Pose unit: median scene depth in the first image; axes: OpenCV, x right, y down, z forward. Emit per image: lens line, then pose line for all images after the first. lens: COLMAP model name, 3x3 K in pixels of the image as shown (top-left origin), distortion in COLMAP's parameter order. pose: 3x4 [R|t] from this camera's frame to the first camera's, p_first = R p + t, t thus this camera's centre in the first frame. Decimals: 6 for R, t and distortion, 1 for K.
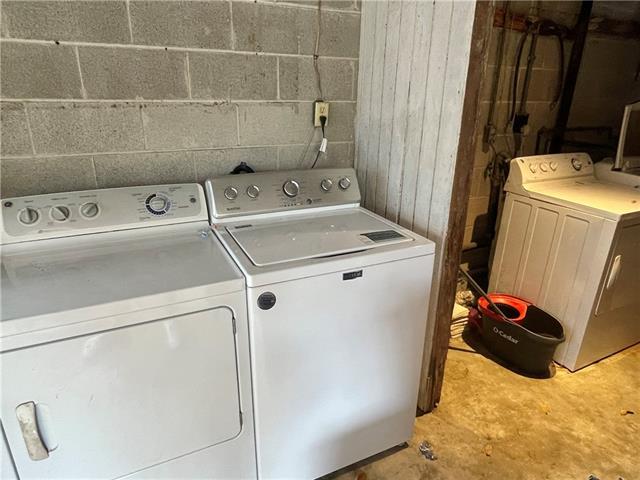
lens RADIAL K [[400.4, 0, 320.0], [0, 400.4, 240.0], [0, 0, 1]] dist [-0.004605, 0.001163]
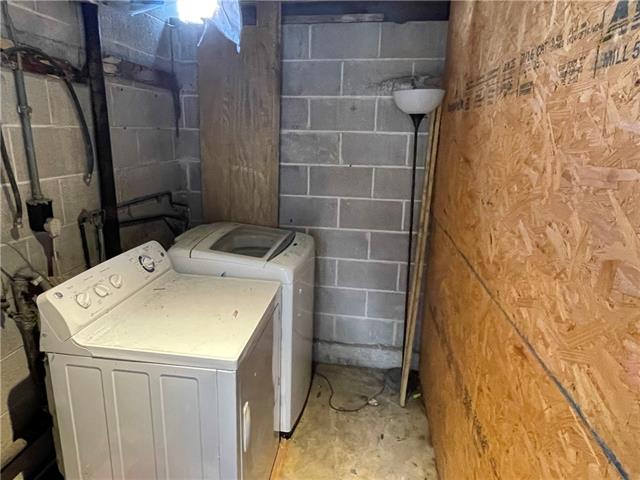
lens RADIAL K [[400.4, 0, 320.0], [0, 400.4, 240.0], [0, 0, 1]] dist [-0.004605, 0.001163]
pose [[0.549614, -0.220946, 0.805672, 0.249428], [0.269855, 0.959648, 0.079082, -0.197054], [-0.790634, 0.173950, 0.587059, 0.340013]]
